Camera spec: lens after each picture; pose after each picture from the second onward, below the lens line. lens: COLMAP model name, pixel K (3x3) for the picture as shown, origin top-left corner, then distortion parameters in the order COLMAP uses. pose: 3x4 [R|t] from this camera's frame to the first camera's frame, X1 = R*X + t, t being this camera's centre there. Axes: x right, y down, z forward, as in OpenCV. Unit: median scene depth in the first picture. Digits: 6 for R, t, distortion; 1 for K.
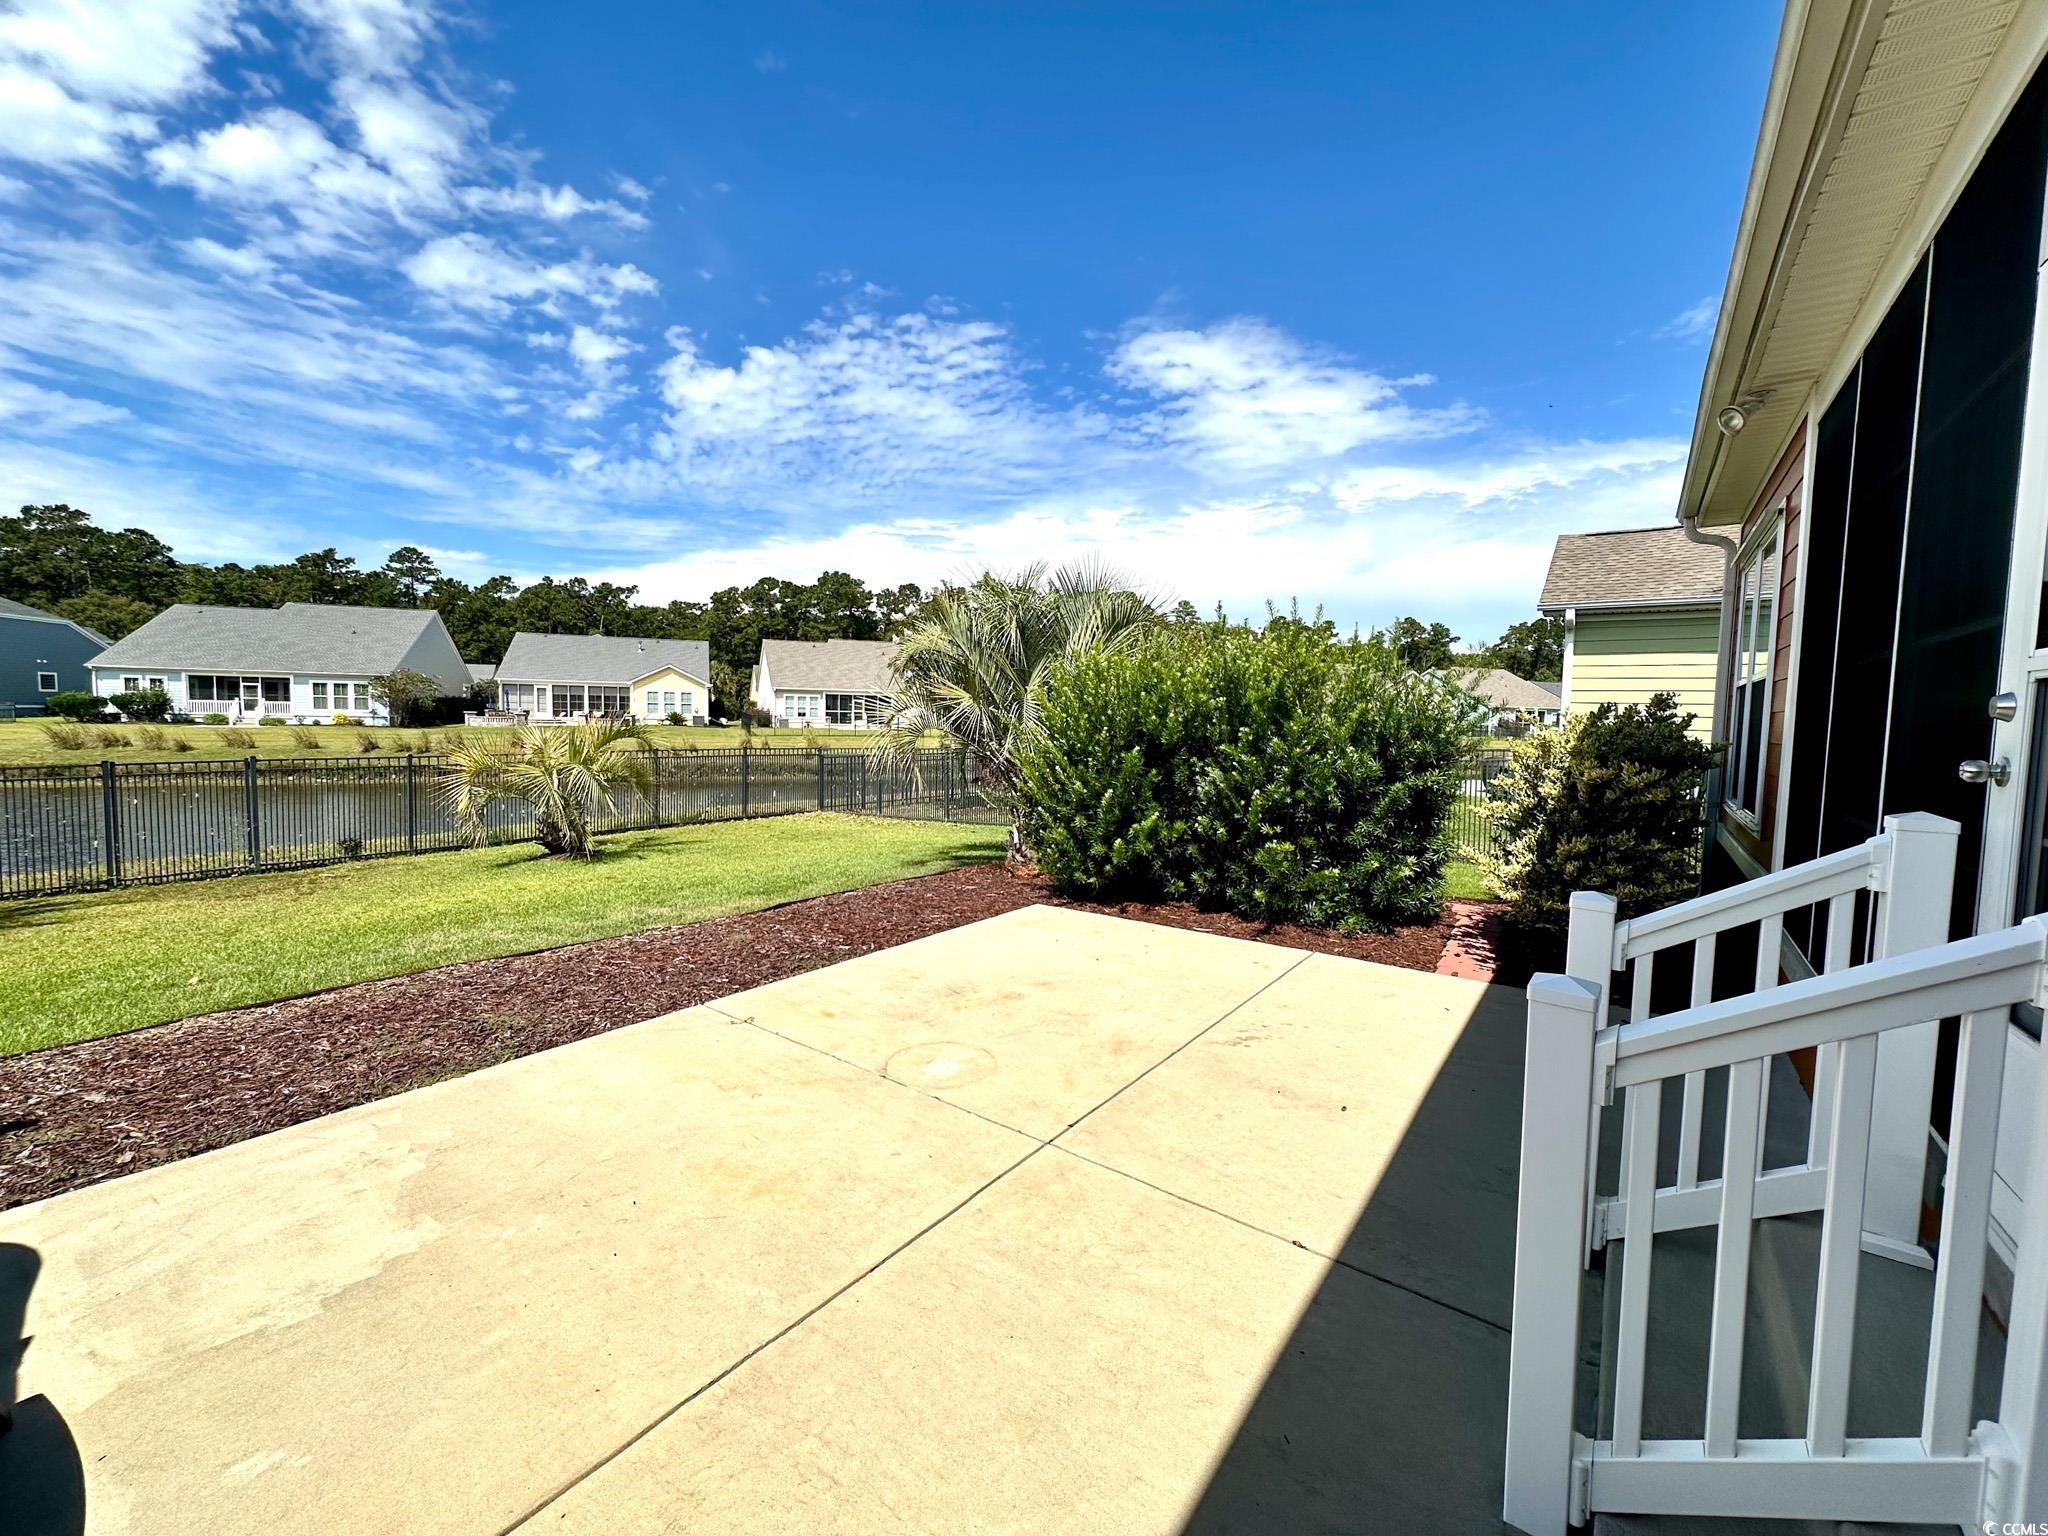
lens RADIAL K [[814.9, 0, 1026.8], [0, 814.9, 768.7], [0, 0, 1]] dist [-0.002703, 0.000245]
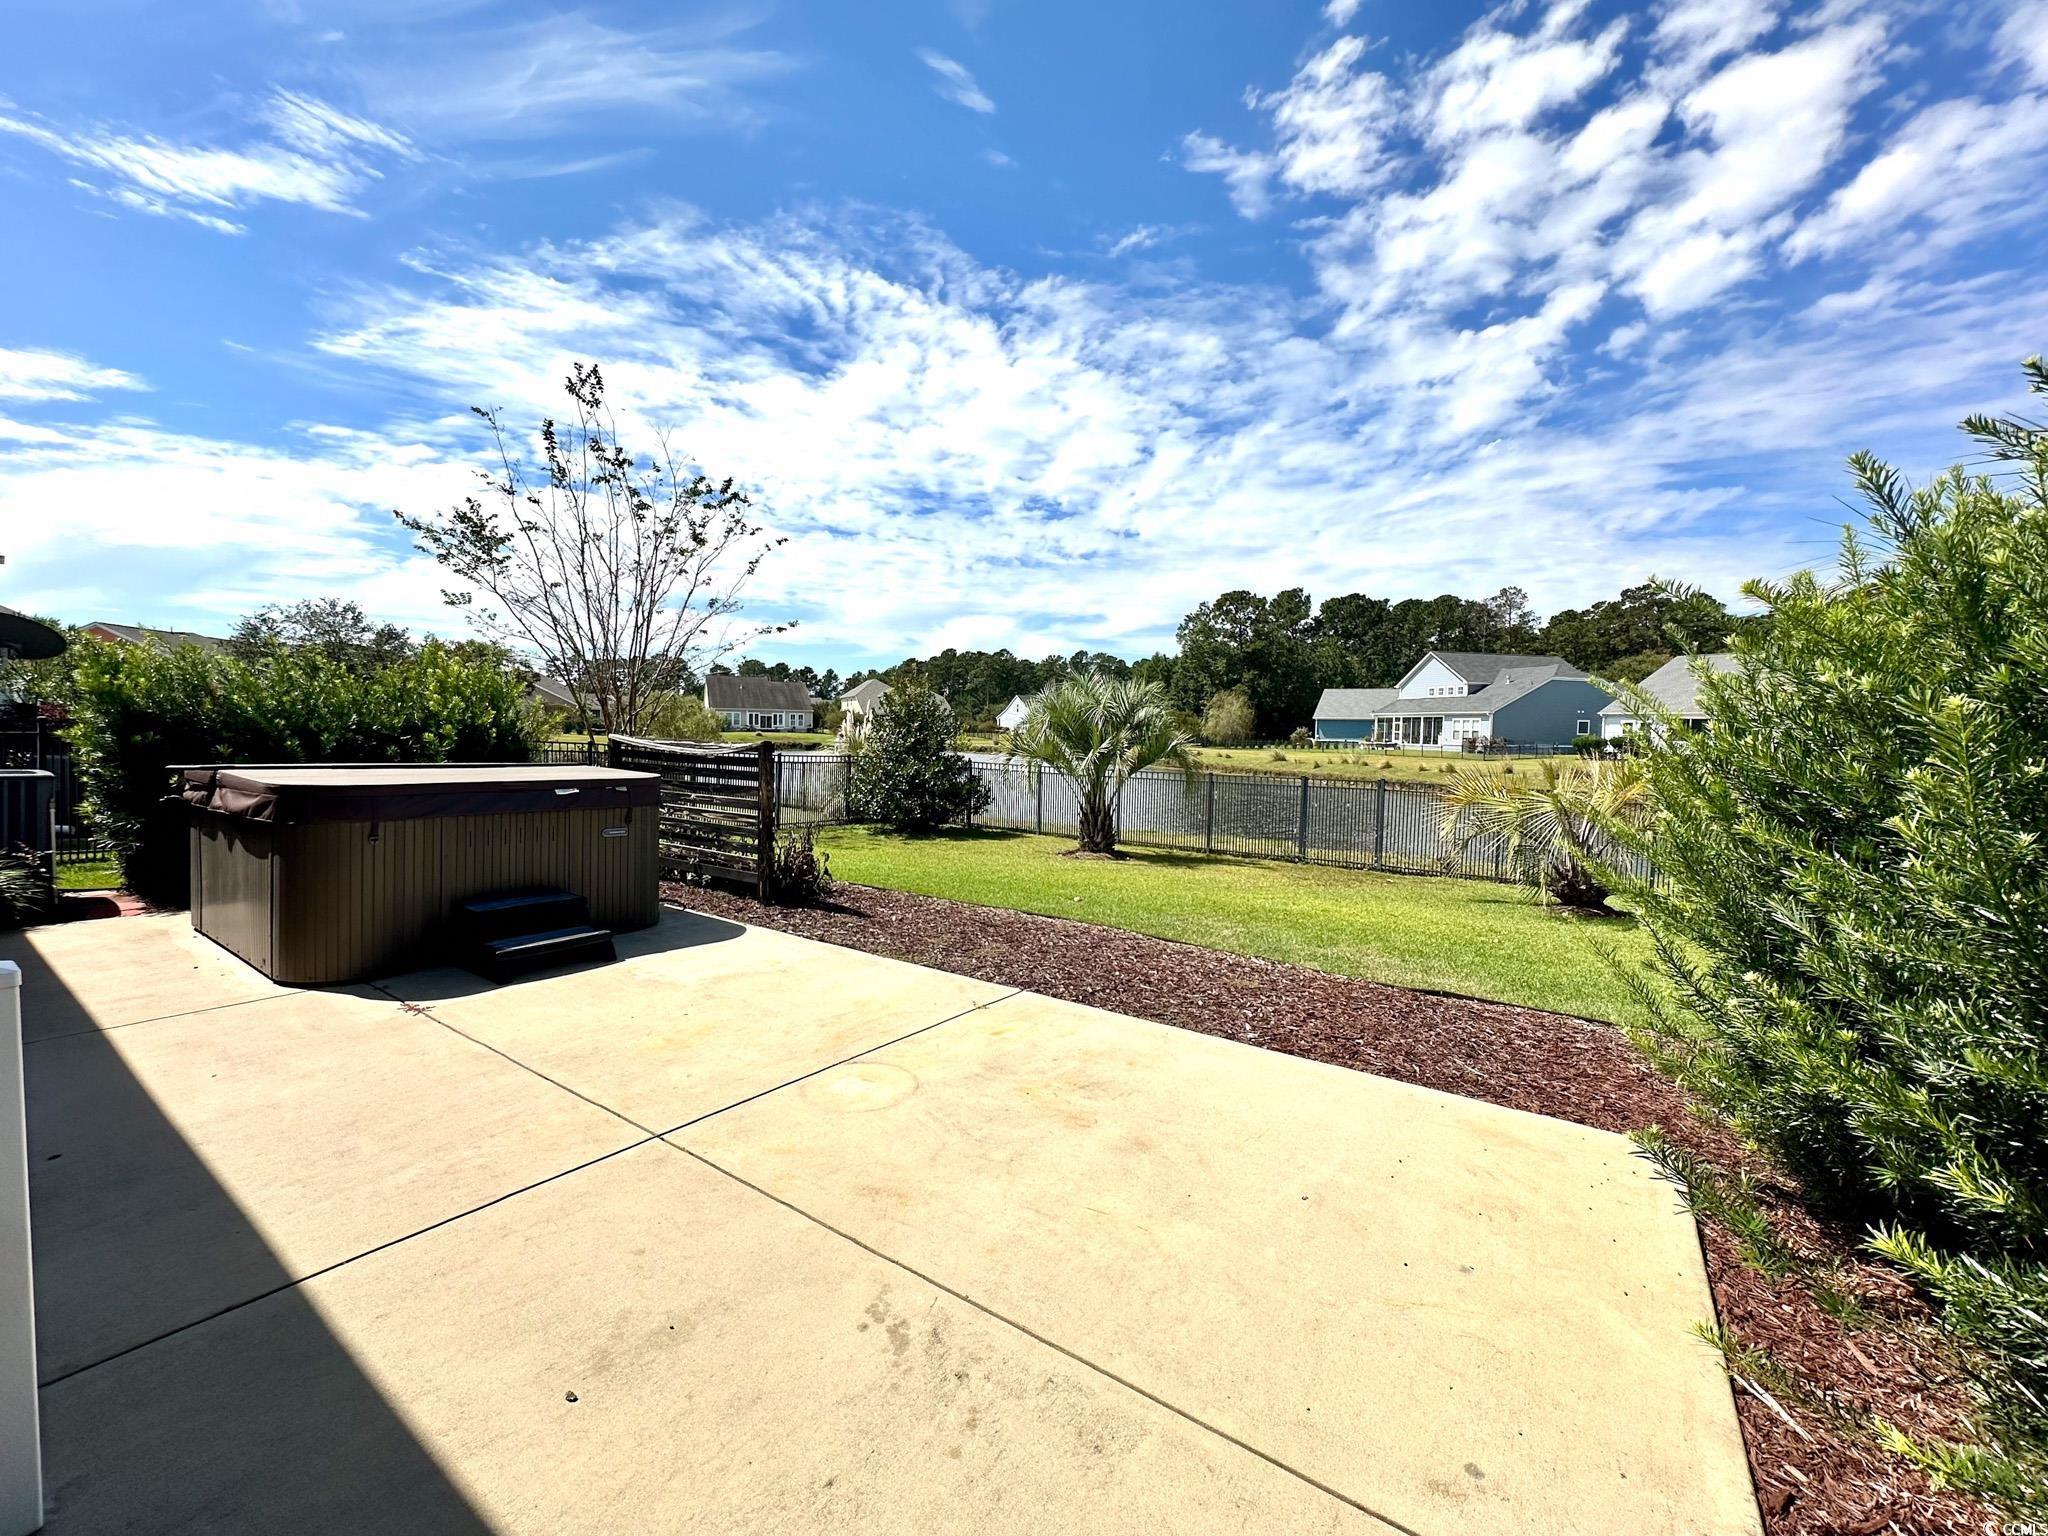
lens RADIAL K [[814.9, 0, 1026.8], [0, 814.9, 768.7], [0, 0, 1]] dist [-0.002703, 0.000245]
pose [[0.034874, 0.030724, -0.998919, 0.731116], [-0.083090, 0.996156, 0.027738, -0.047940], [0.995932, 0.082033, 0.037293, 0.964484]]
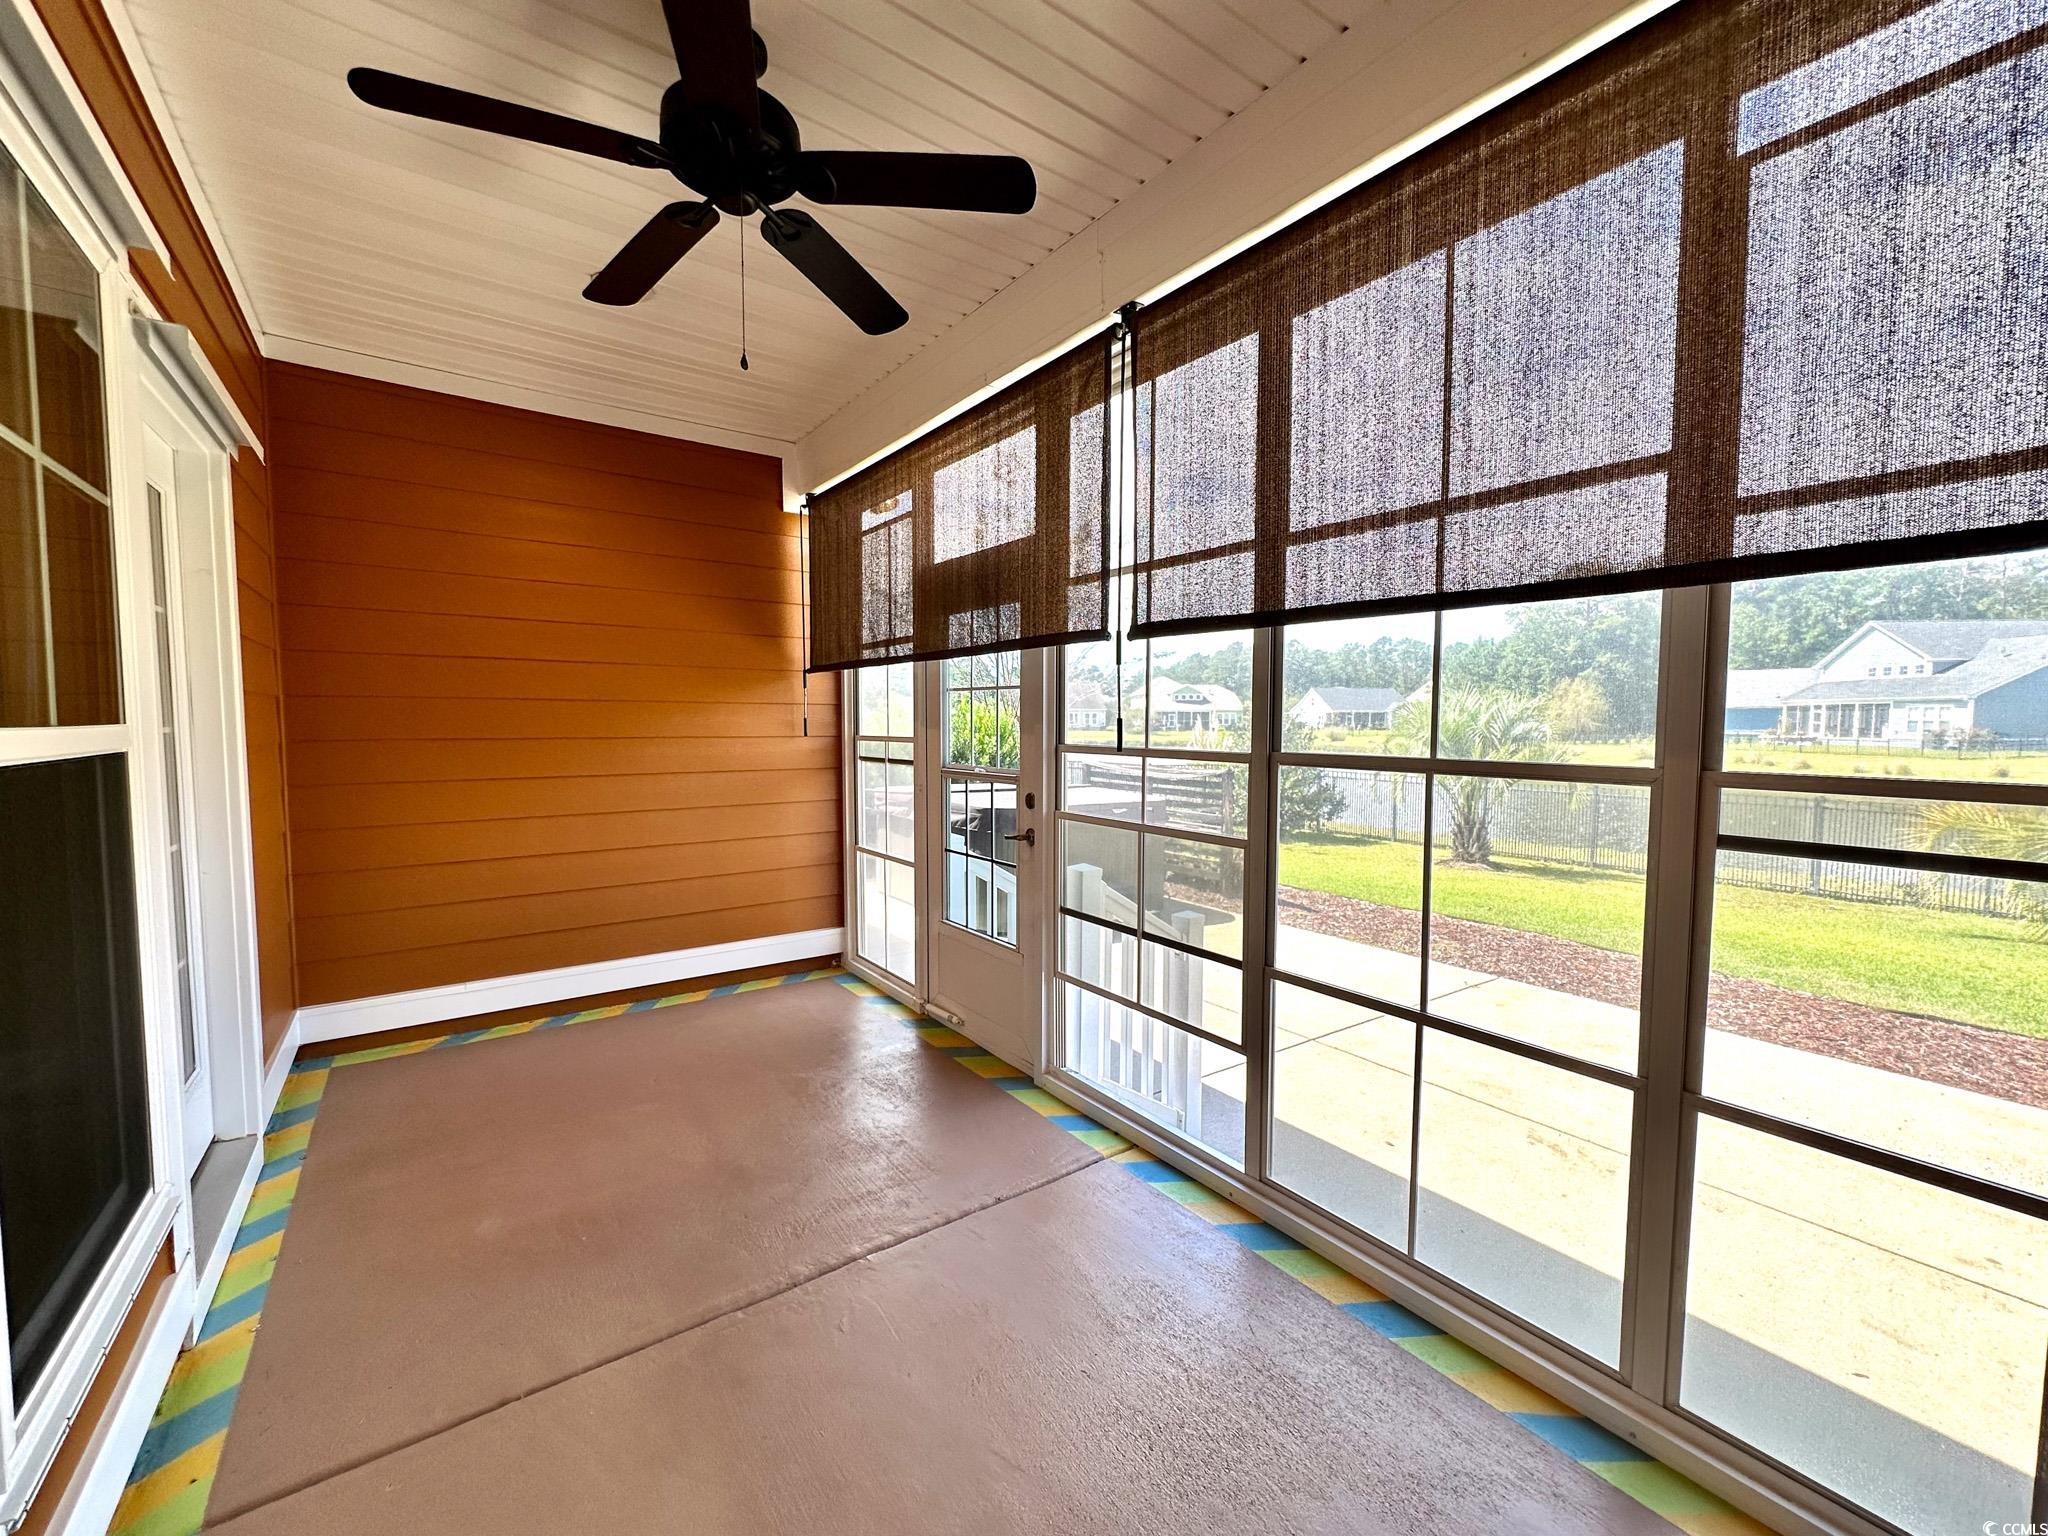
lens RADIAL K [[814.9, 0, 1026.8], [0, 814.9, 768.7], [0, 0, 1]] dist [-0.002703, 0.000245]
pose [[-0.300937, 0.036465, -0.952947, 1.232905], [-0.070256, 0.995706, 0.060287, -0.106411], [0.951053, 0.085093, -0.297083, 0.619304]]
